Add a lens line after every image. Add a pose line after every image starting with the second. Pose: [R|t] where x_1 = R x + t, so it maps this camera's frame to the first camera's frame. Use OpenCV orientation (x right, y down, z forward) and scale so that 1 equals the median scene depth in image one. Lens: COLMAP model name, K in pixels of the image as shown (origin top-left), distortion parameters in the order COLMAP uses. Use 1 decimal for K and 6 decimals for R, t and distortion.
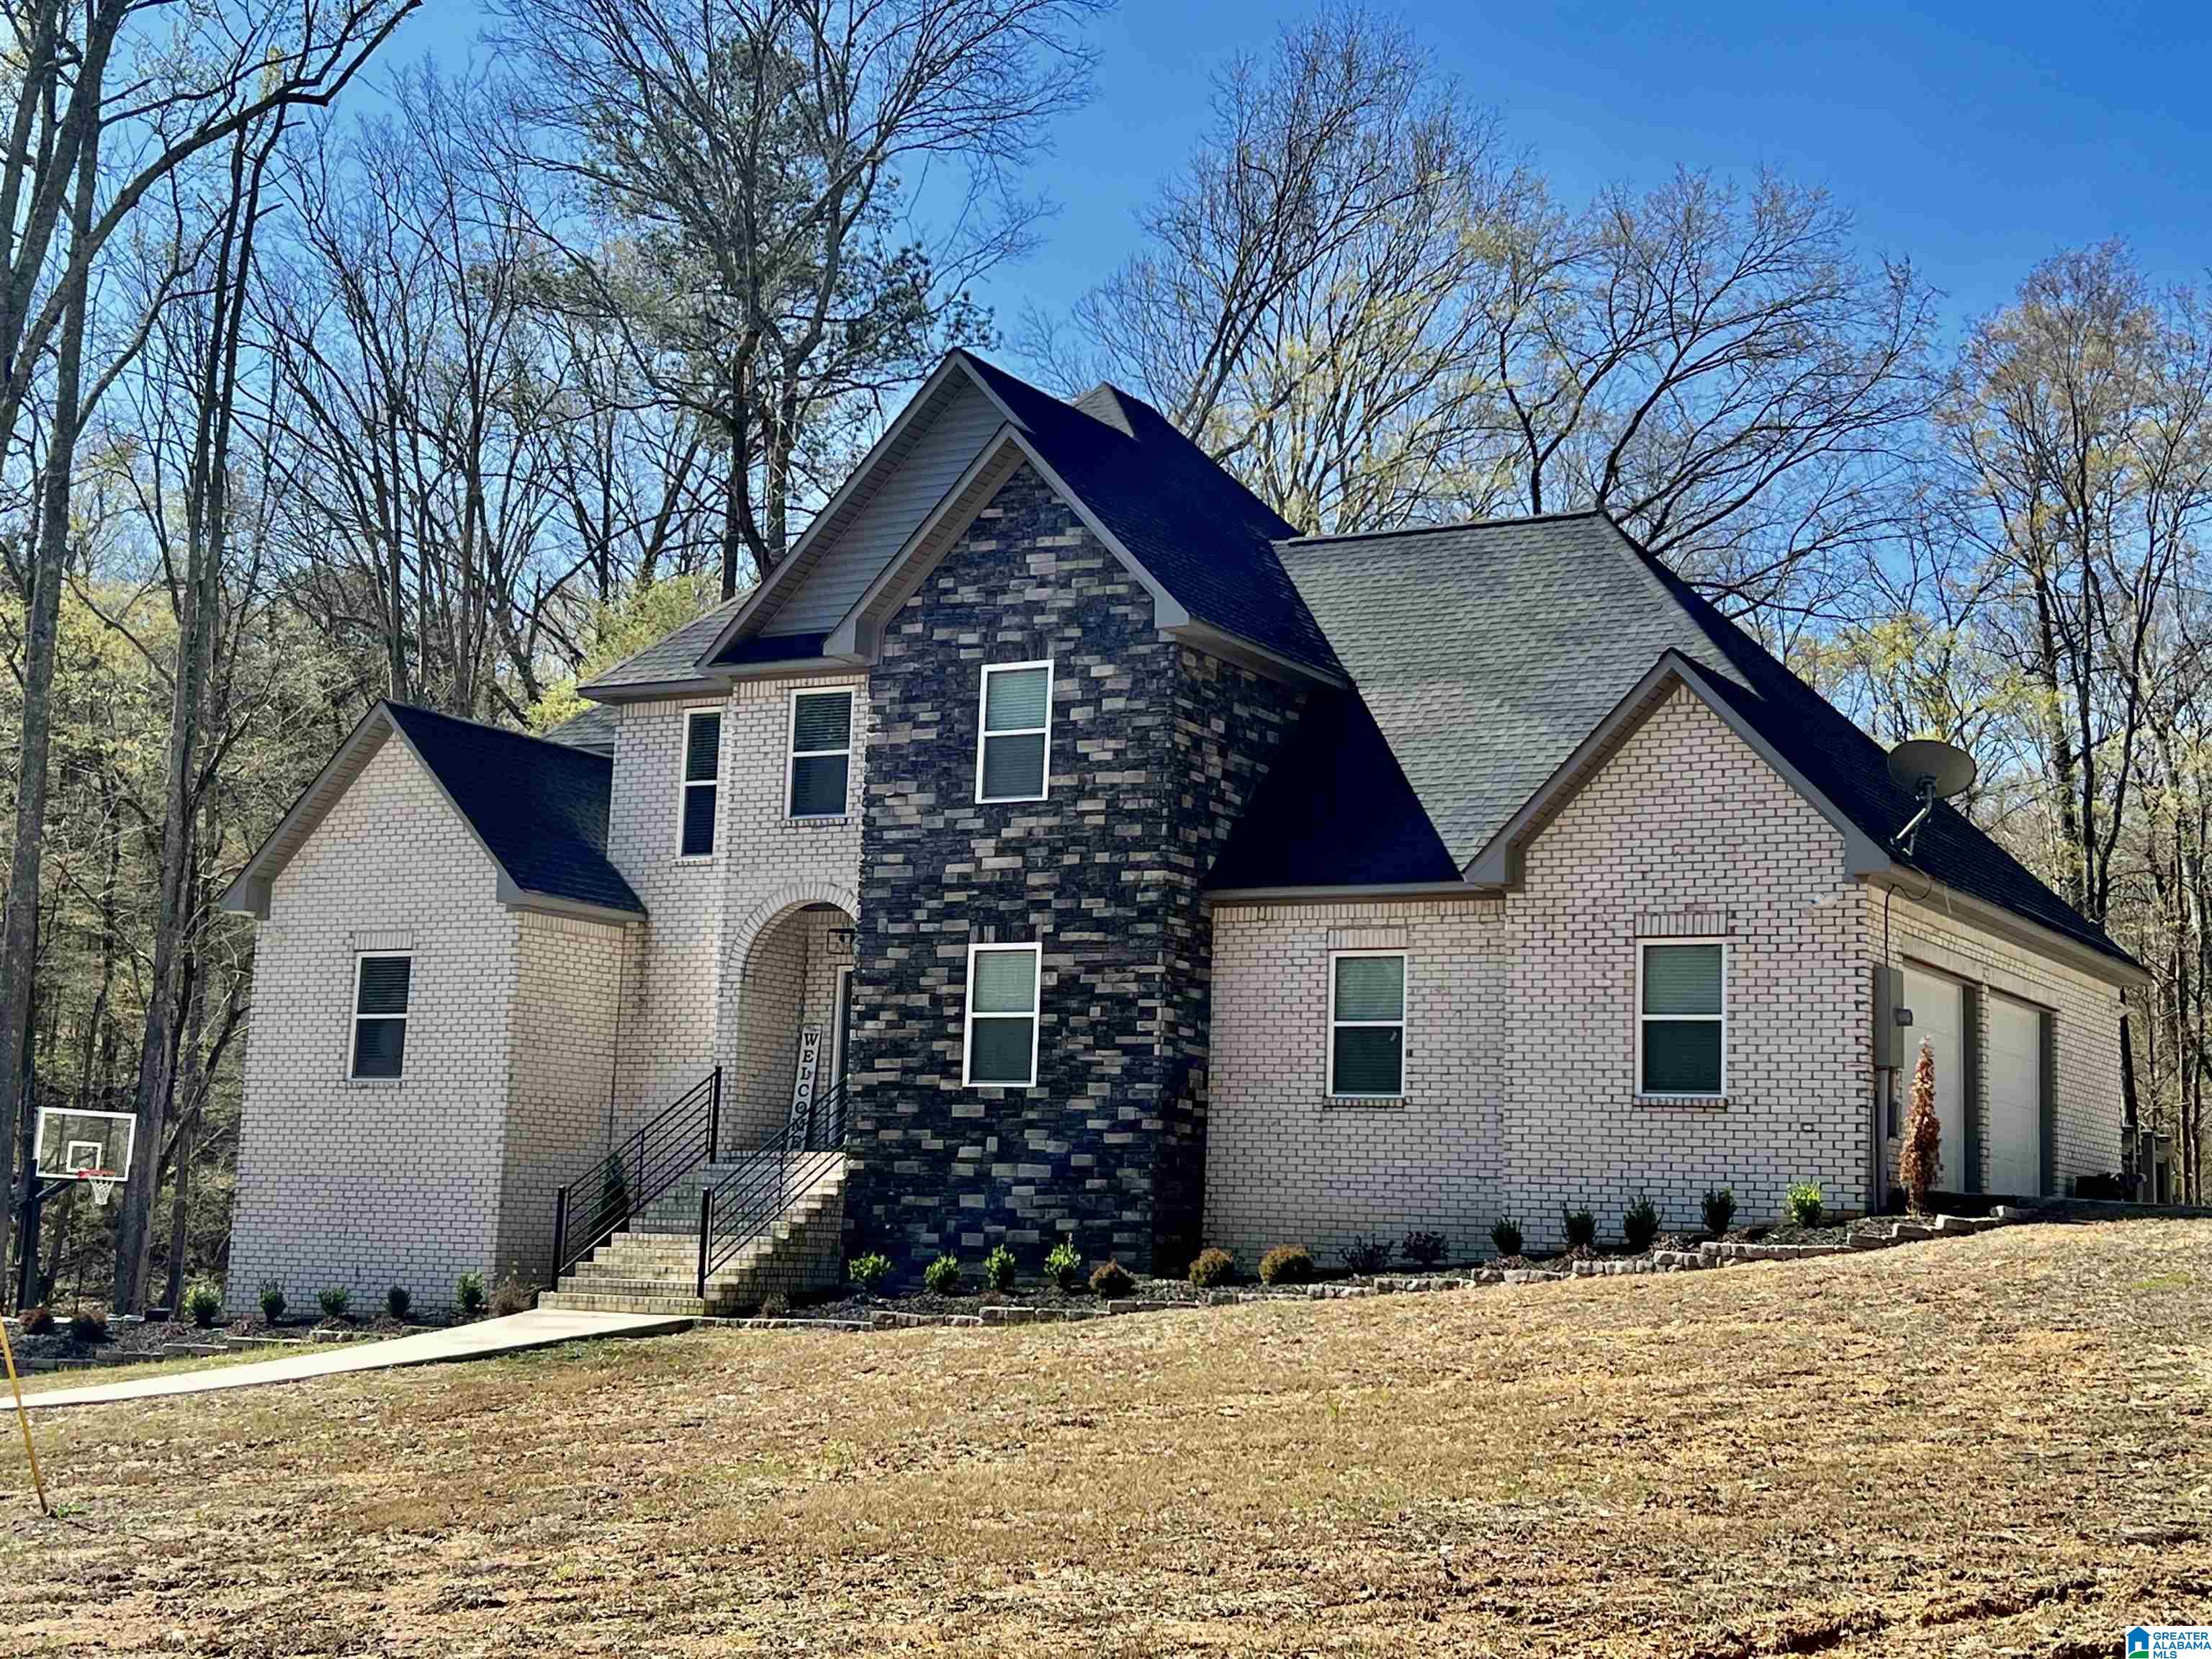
lens RADIAL K [[3042.2, 0, 1105.6], [0, 3042.2, 828.5], [0, 0, 1]] dist [0.126374, 0.000000]
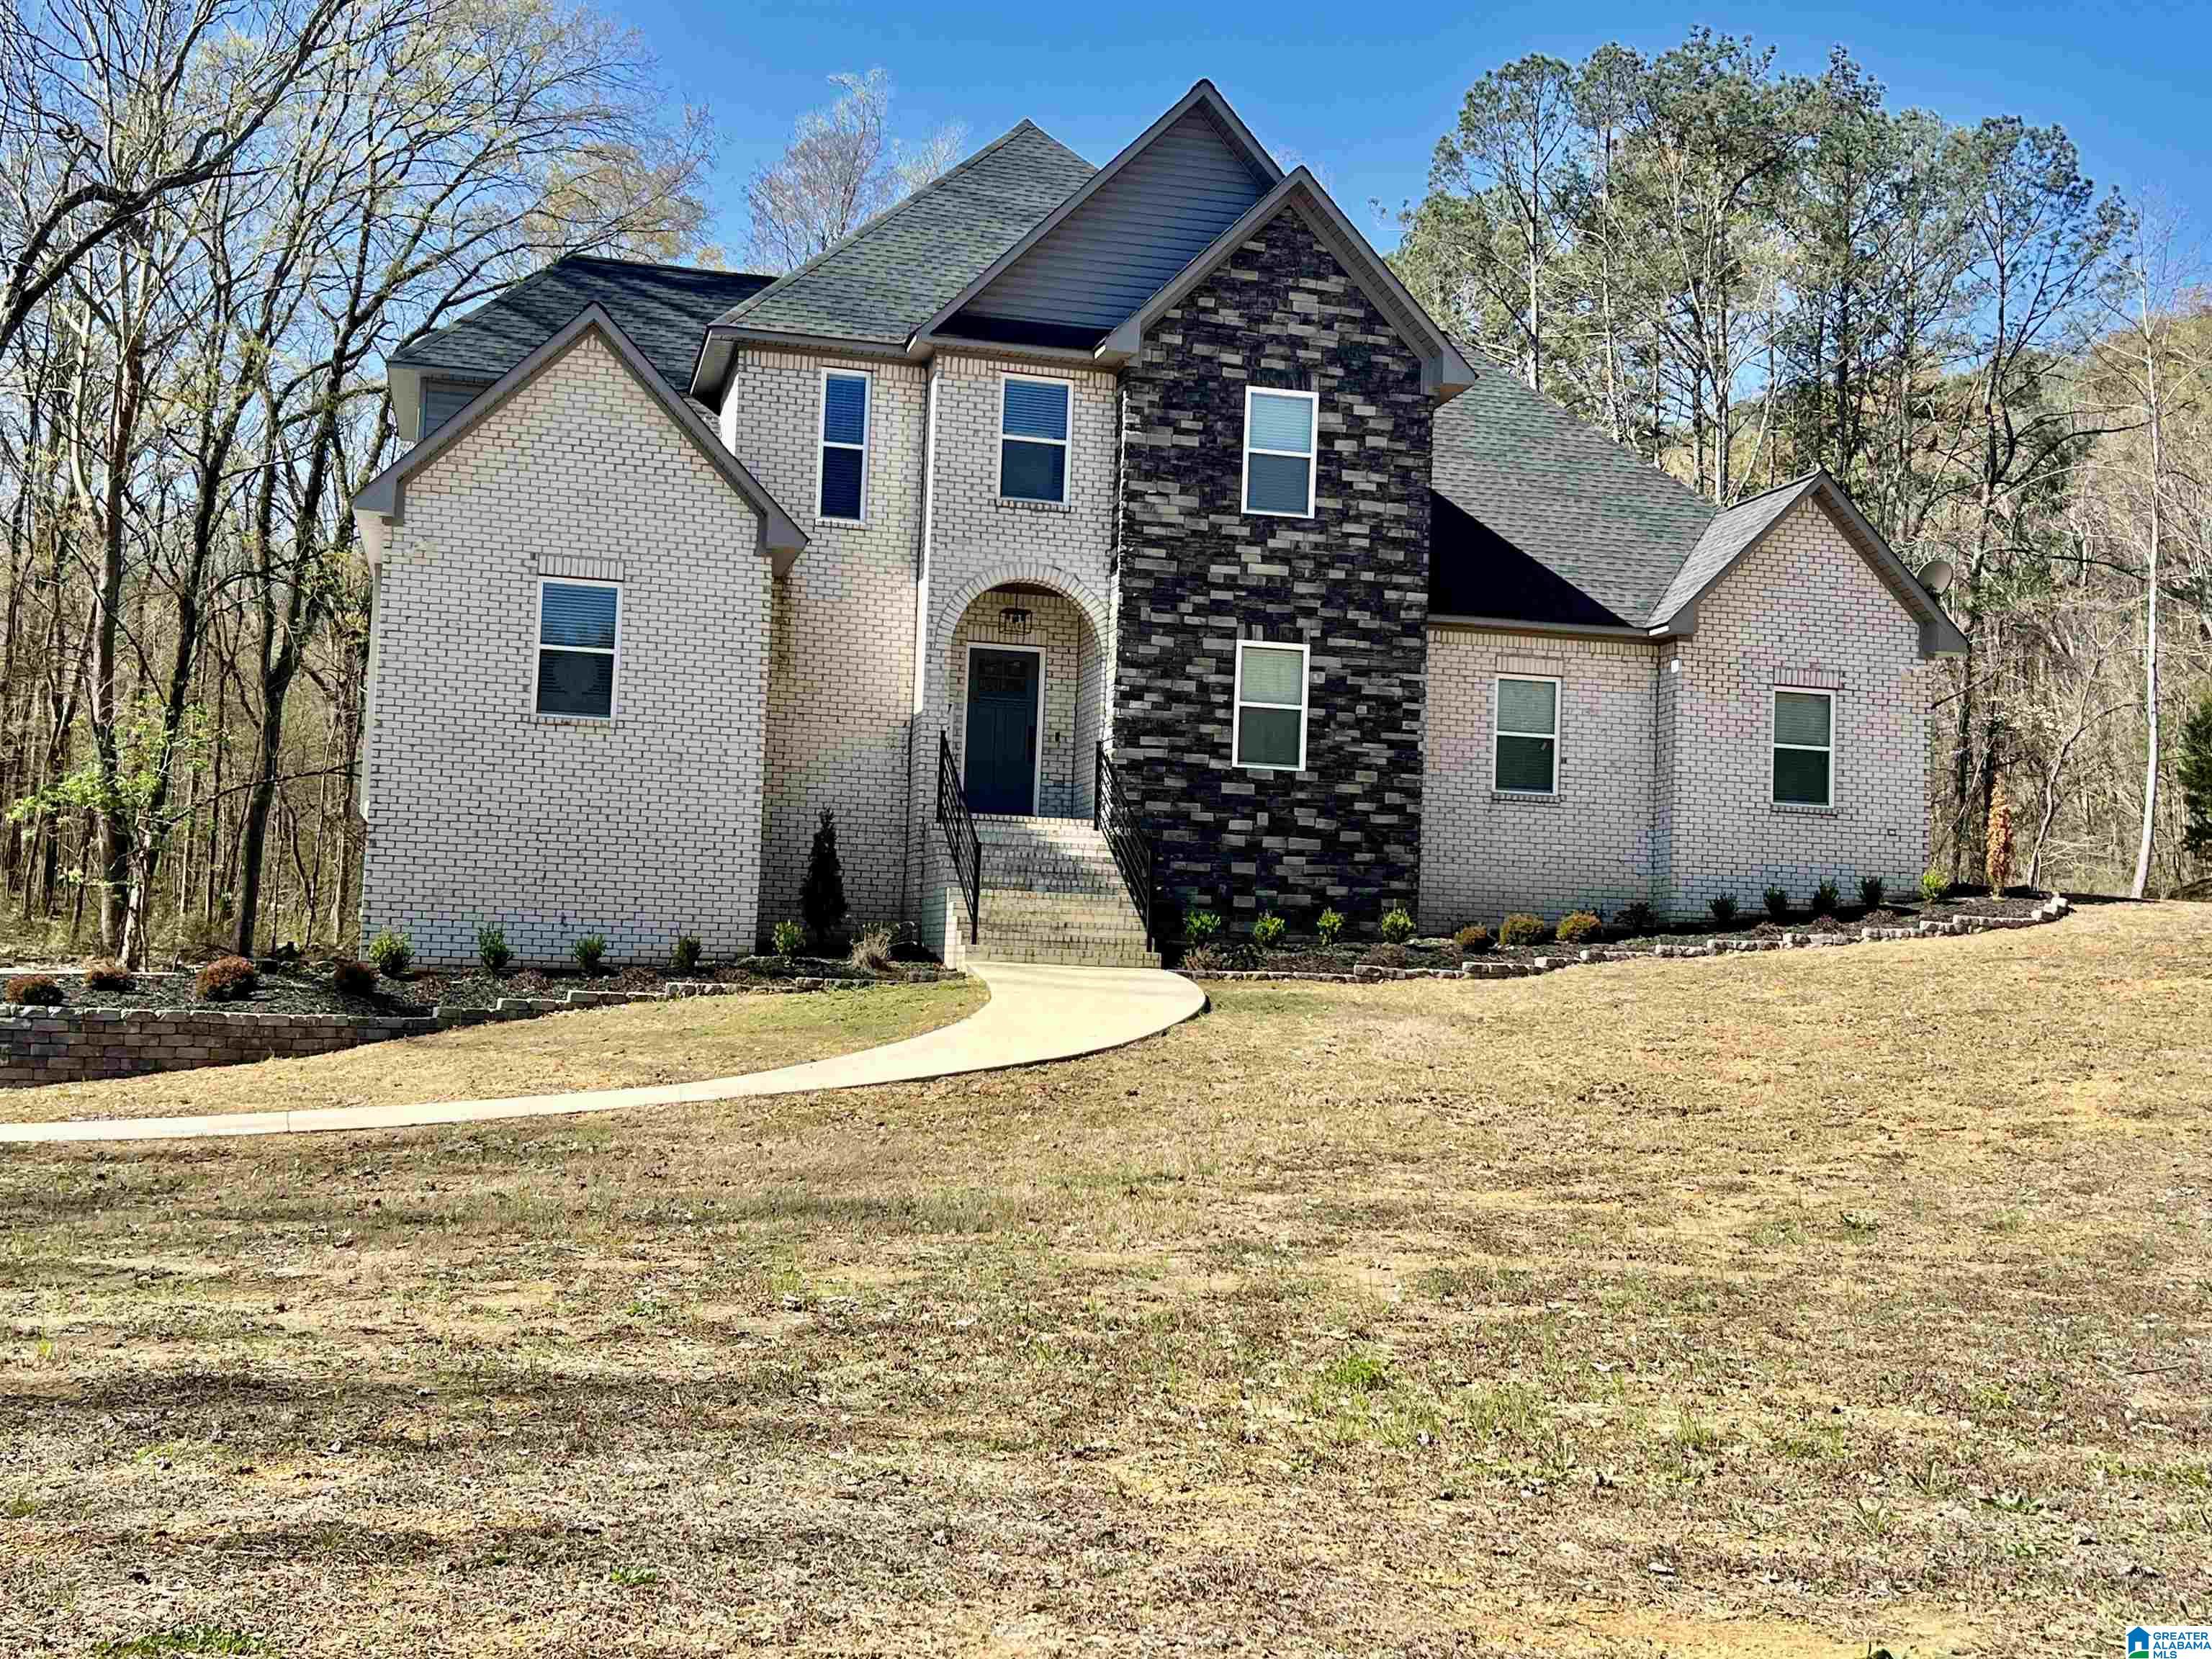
lens RADIAL K [[2464.9, 0, 1107.2], [0, 2464.9, 824.7], [0, 0, 1]] dist [0.195753, 0.000000]
pose [[0.720542, 0.039393, 0.692292, -0.707477], [-0.106939, 0.992754, 0.054812, 0.061371], [-0.685116, -0.113527, 0.719533, 0.379151]]
